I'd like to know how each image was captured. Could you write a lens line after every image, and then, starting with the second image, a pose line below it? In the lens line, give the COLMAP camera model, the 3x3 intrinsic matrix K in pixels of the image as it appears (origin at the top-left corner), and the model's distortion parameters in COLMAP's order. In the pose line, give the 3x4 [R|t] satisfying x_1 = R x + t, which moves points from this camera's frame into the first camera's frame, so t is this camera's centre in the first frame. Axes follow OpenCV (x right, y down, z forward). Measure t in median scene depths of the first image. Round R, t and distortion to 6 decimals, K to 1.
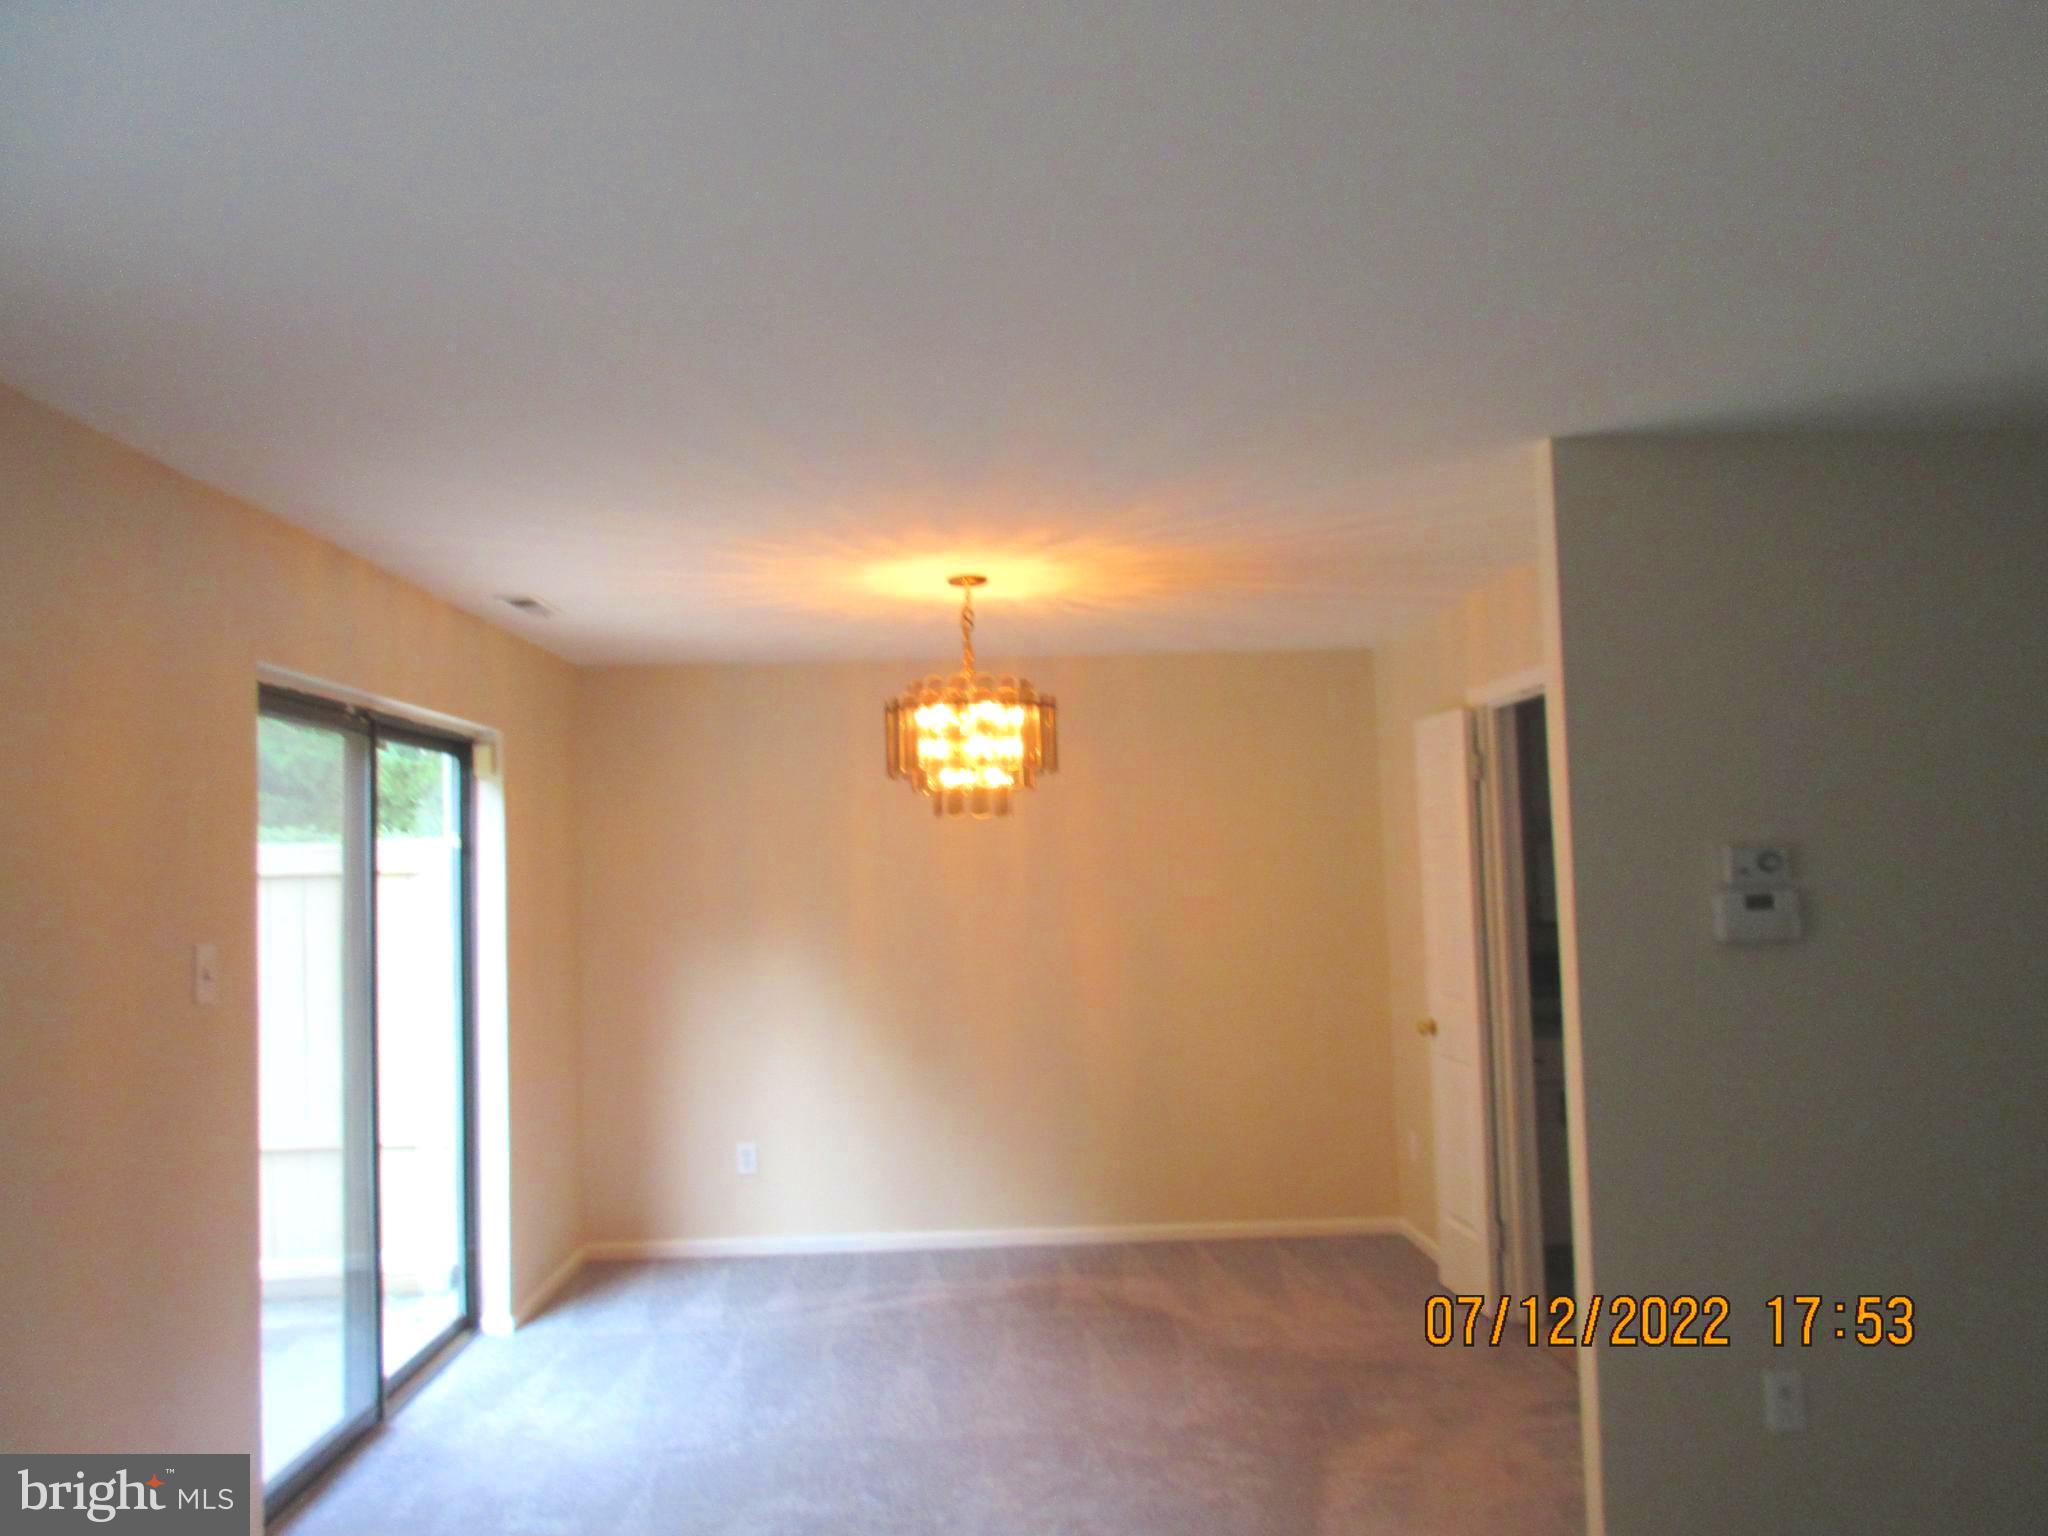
lens RADIAL K [[1521.2, 0, 1032.5], [0, 1521.2, 765.2], [0, 0, 1]] dist [-0.020154, 0.024456]
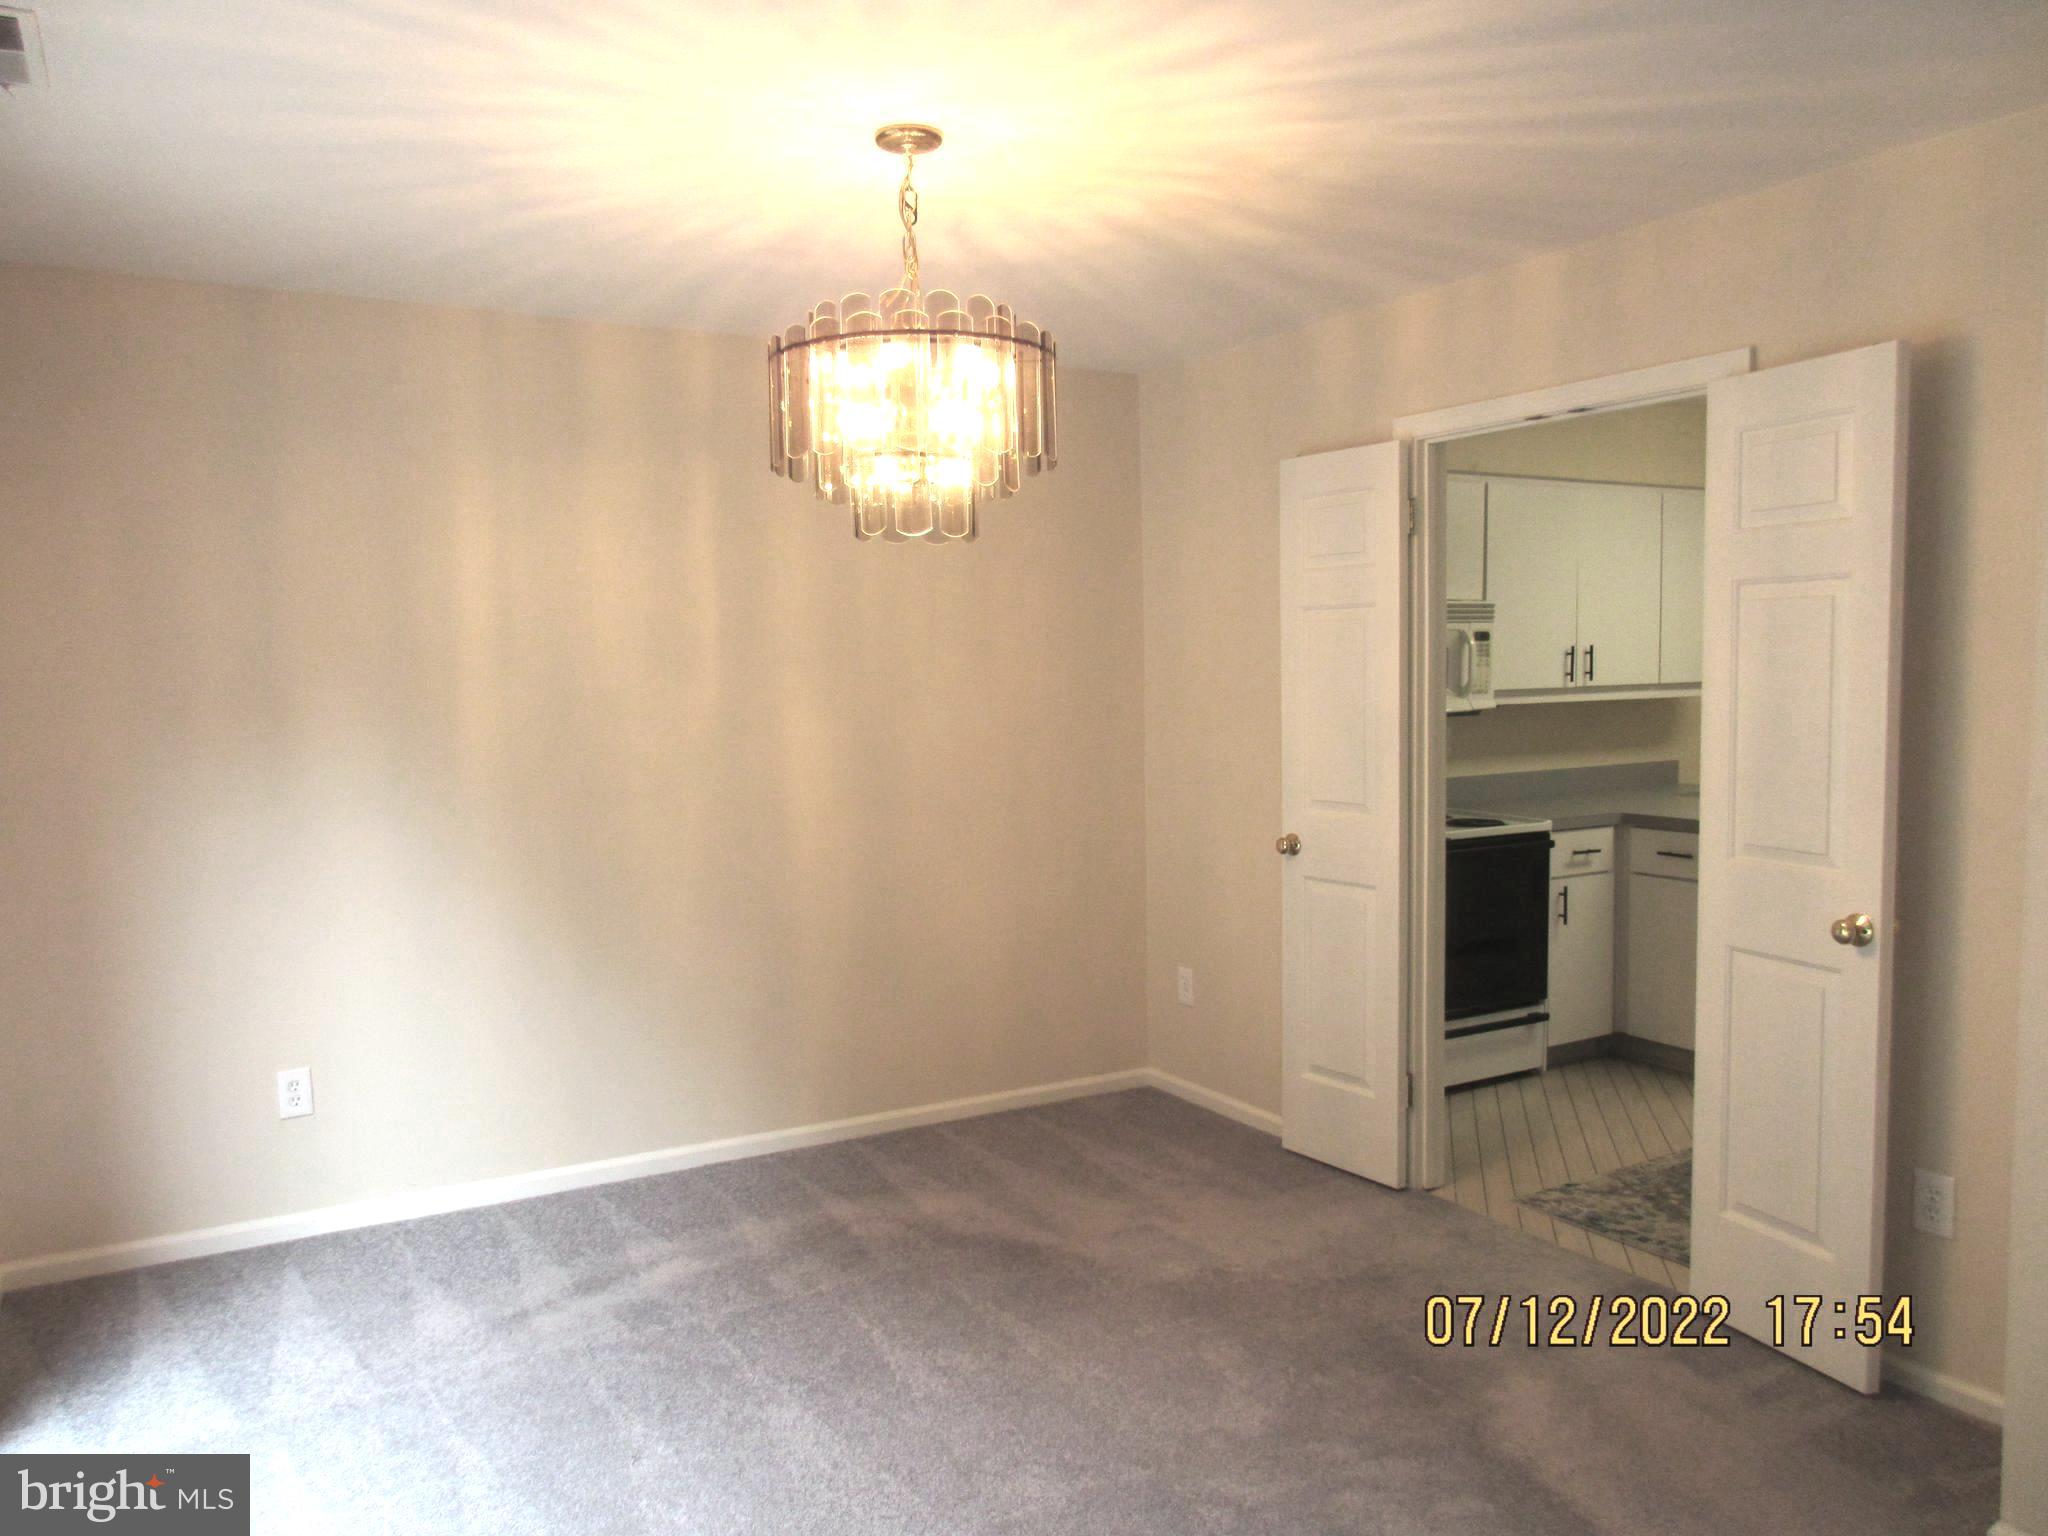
lens RADIAL K [[1521.2, 0, 1016.8], [0, 1521.2, 781.1], [0, 0, 1]] dist [-0.020154, 0.024456]
pose [[0.881281, -0.024146, 0.471975, -0.252765], [-0.041716, 0.990821, 0.128584, 0.042602], [-0.470748, -0.133008, 0.872184, 0.376994]]
